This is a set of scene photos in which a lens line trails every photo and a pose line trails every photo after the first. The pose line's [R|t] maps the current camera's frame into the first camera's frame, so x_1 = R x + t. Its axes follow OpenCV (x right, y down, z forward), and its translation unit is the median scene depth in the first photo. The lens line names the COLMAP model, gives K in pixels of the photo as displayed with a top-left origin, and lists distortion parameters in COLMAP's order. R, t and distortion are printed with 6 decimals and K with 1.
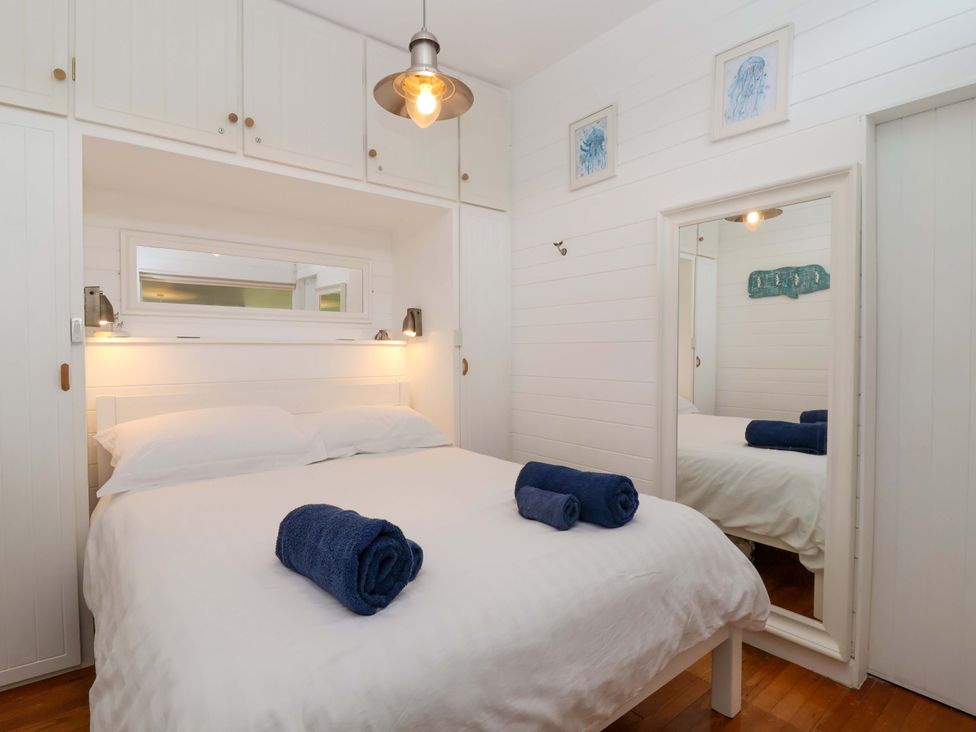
lens RADIAL K [[511.2, 0, 484.3], [0, 511.2, 362.0], [0, 0, 1]] dist [0.003293, -0.014147]
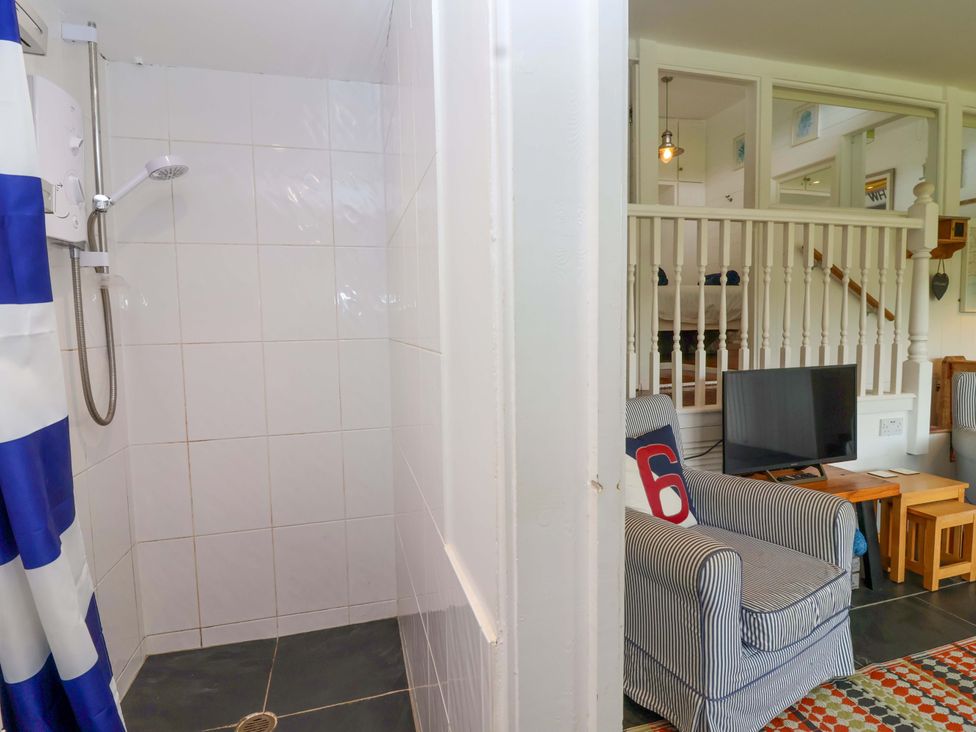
lens RADIAL K [[491.0, 0, 486.8], [0, 491.0, 360.2], [0, 0, 1]] dist [0.000439, -0.022318]
pose [[0.916799, 0.022731, -0.398701, 0.084025], [0.003042, 0.997952, 0.063892, 0.488074], [0.399337, -0.059789, 0.914853, -2.013740]]
